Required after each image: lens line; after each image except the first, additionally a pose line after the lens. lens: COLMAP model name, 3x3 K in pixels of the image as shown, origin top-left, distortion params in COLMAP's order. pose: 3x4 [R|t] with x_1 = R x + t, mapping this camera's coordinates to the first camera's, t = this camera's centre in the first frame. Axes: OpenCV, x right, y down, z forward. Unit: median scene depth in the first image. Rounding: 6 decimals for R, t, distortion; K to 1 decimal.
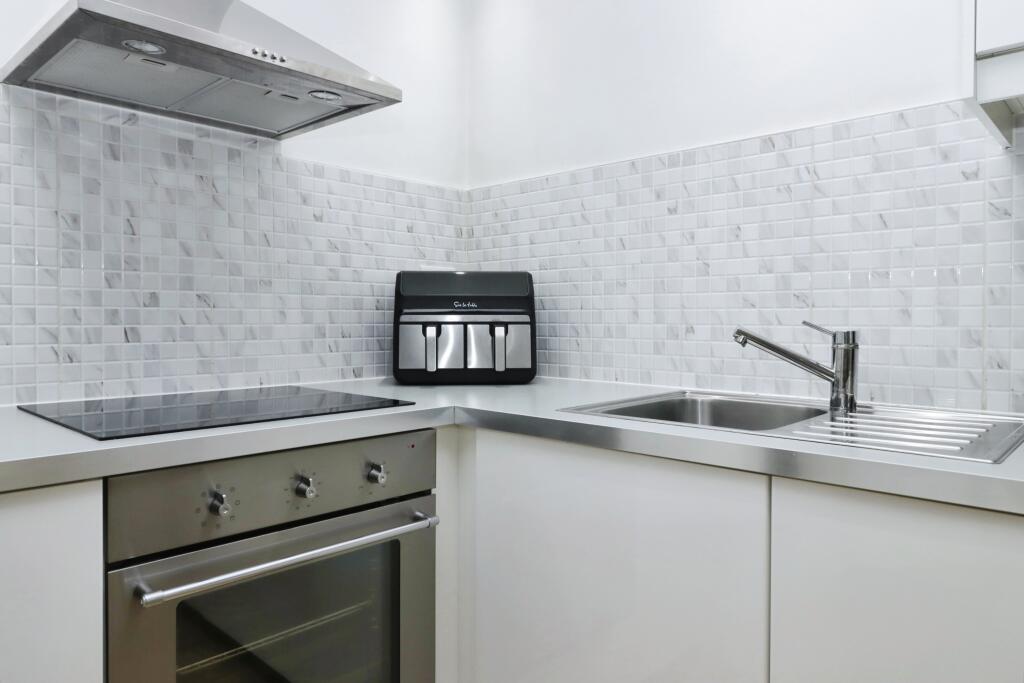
lens RADIAL K [[680.8, 0, 506.7], [0, 680.8, 329.4], [0, 0, 1]] dist [0.005435, -0.000688]
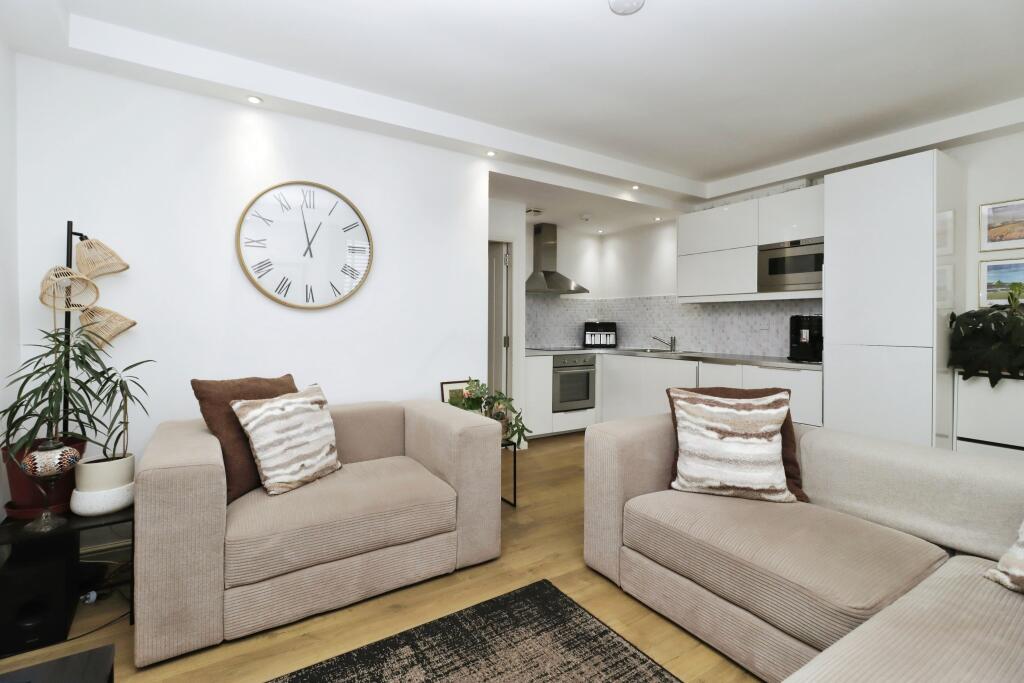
lens RADIAL K [[477.4, 0, 508.7], [0, 477.4, 325.2], [0, 0, 1]] dist [0.000862, -0.000019]
pose [[0.971894, 0.003416, -0.235394, 0.093683], [-0.006131, 0.999923, -0.010802, -0.029338], [0.235338, 0.011941, 0.971840, -2.254393]]
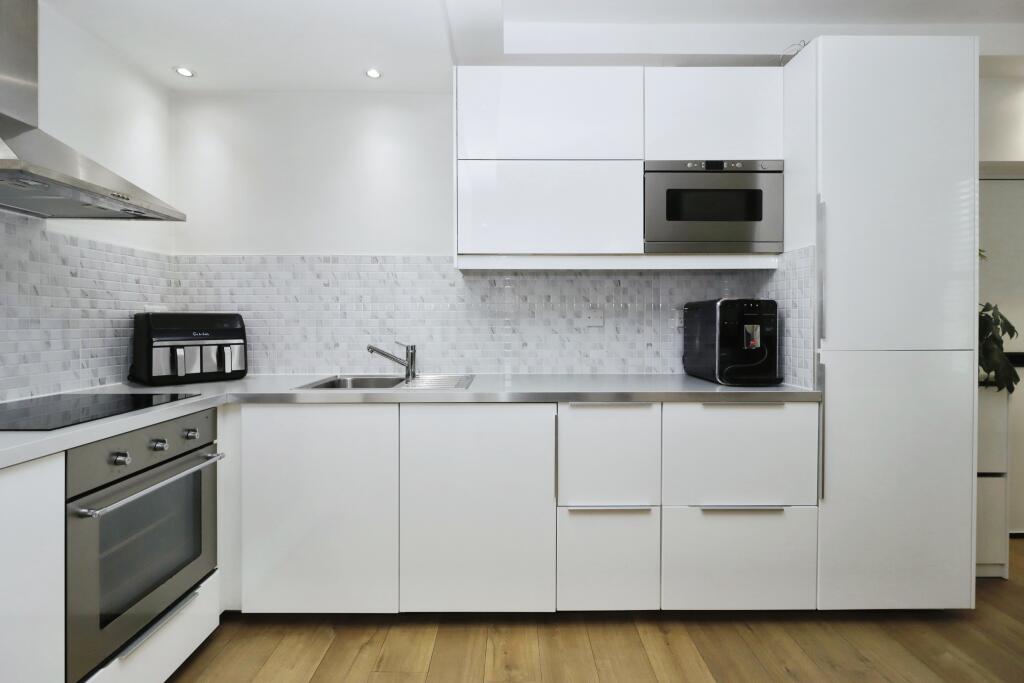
lens RADIAL K [[477.4, 0, 508.7], [0, 477.4, 325.2], [0, 0, 1]] dist [0.000862, -0.000019]
pose [[0.720997, -0.007622, 0.692896, -0.329487], [0.013380, 0.999906, -0.002924, -0.044975], [-0.692809, 0.011379, 0.721031, -0.358887]]
